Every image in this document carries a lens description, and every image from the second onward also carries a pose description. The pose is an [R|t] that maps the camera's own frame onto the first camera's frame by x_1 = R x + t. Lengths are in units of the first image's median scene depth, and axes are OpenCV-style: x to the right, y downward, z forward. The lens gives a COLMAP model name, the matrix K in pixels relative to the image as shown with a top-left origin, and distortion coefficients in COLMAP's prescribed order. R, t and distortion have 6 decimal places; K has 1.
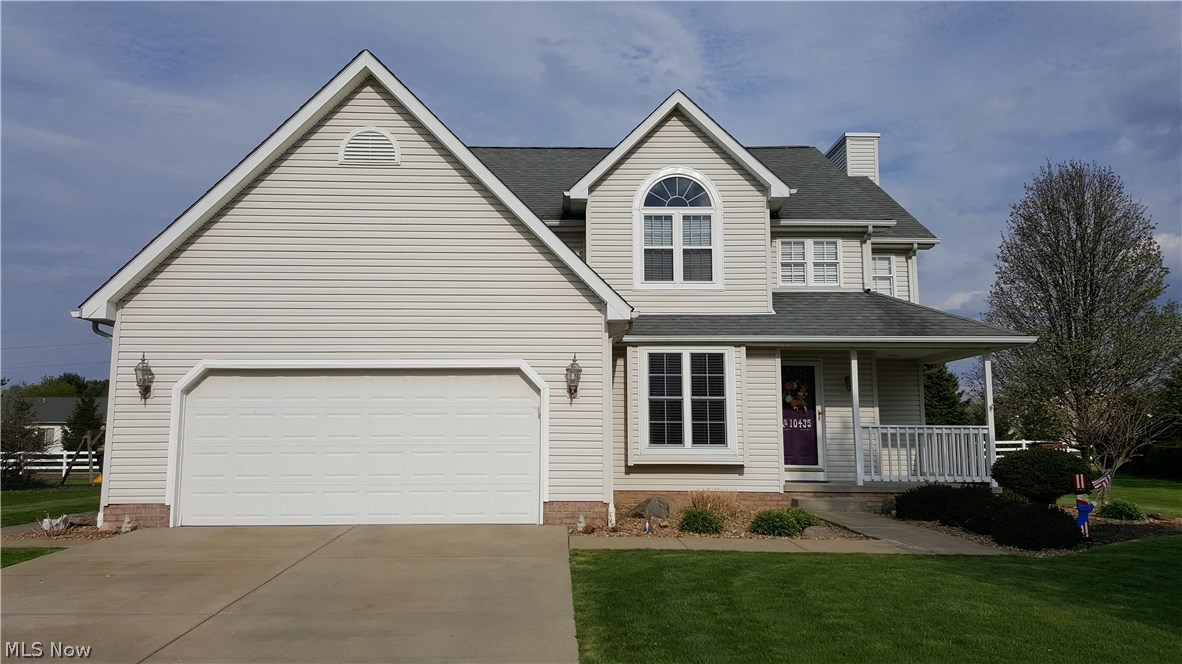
lens RADIAL K [[883.2, 0, 568.5], [0, 883.2, 335.5], [0, 0, 1]] dist [0.172869, -0.264234]
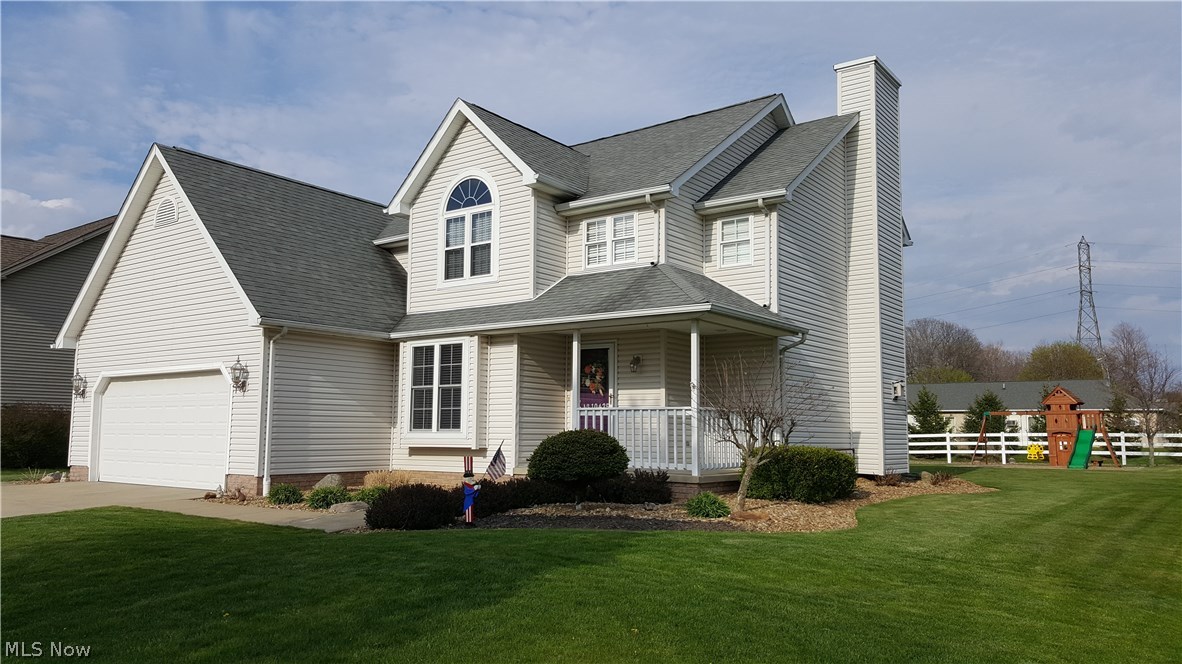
lens RADIAL K [[883.2, 0, 568.5], [0, 883.2, 335.5], [0, 0, 1]] dist [0.172869, -0.264234]
pose [[0.781227, -0.062864, -0.621074, 0.880860], [0.070873, 0.997415, -0.011808, 0.030467], [0.620211, -0.034792, 0.783663, 0.234180]]
